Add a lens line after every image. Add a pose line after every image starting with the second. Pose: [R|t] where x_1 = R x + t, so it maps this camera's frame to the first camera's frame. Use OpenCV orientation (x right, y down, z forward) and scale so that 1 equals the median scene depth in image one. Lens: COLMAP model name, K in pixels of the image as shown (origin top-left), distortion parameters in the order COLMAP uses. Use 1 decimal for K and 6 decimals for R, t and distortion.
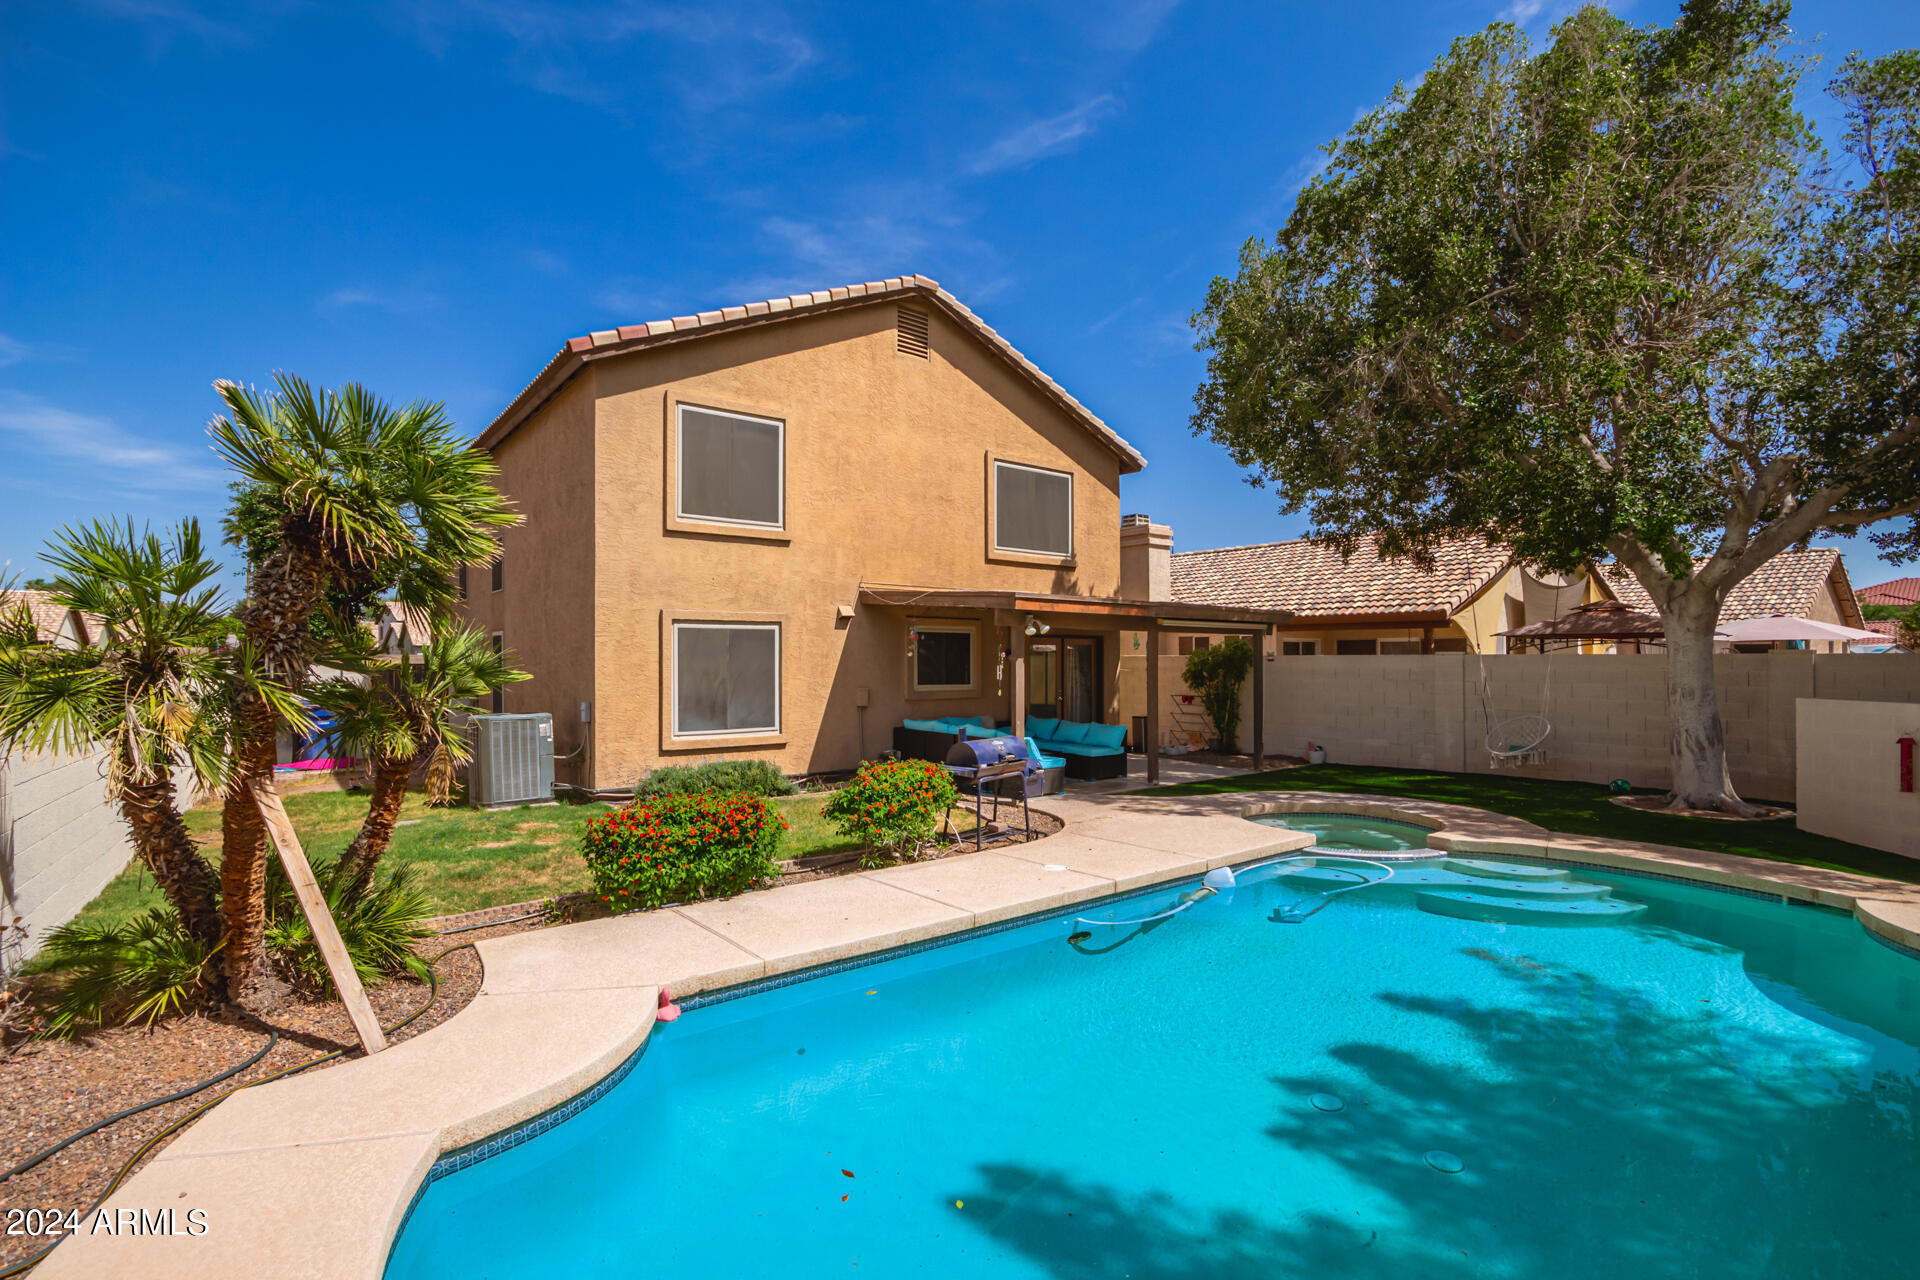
lens RADIAL K [[926.1, 0, 960.0], [0, 926.1, 640.0], [0, 0, 1]] dist [0.008088, -0.017044]
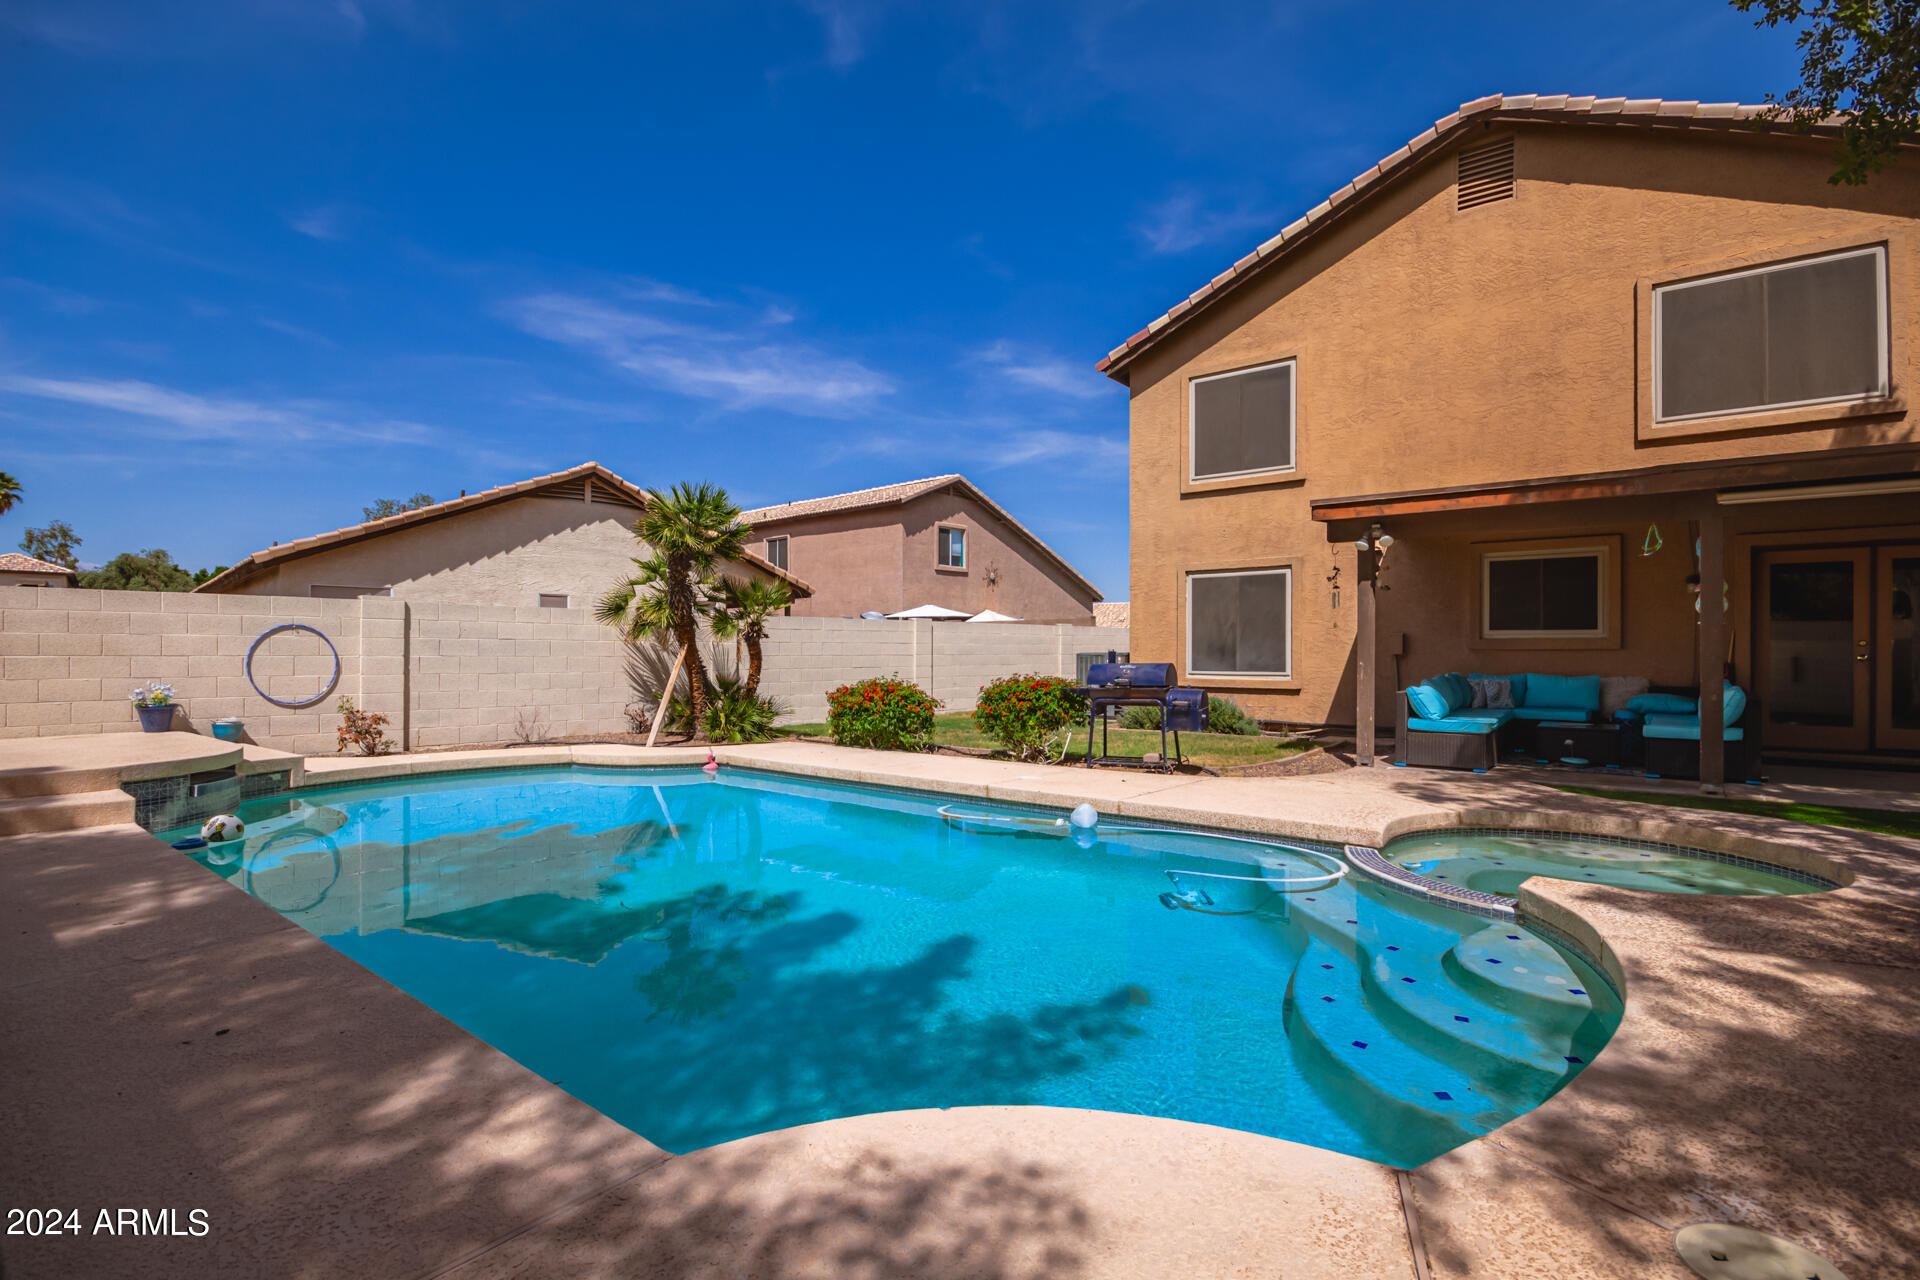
lens RADIAL K [[900.4, 0, 960.3], [0, 900.4, 651.0], [0, 0, 1]] dist [0.002829, -0.000125]
pose [[0.215222, -0.004736, -0.976554, 0.642029], [0.013430, 0.999908, -0.001889, 0.066662], [0.976473, -0.012709, 0.215266, 0.442915]]
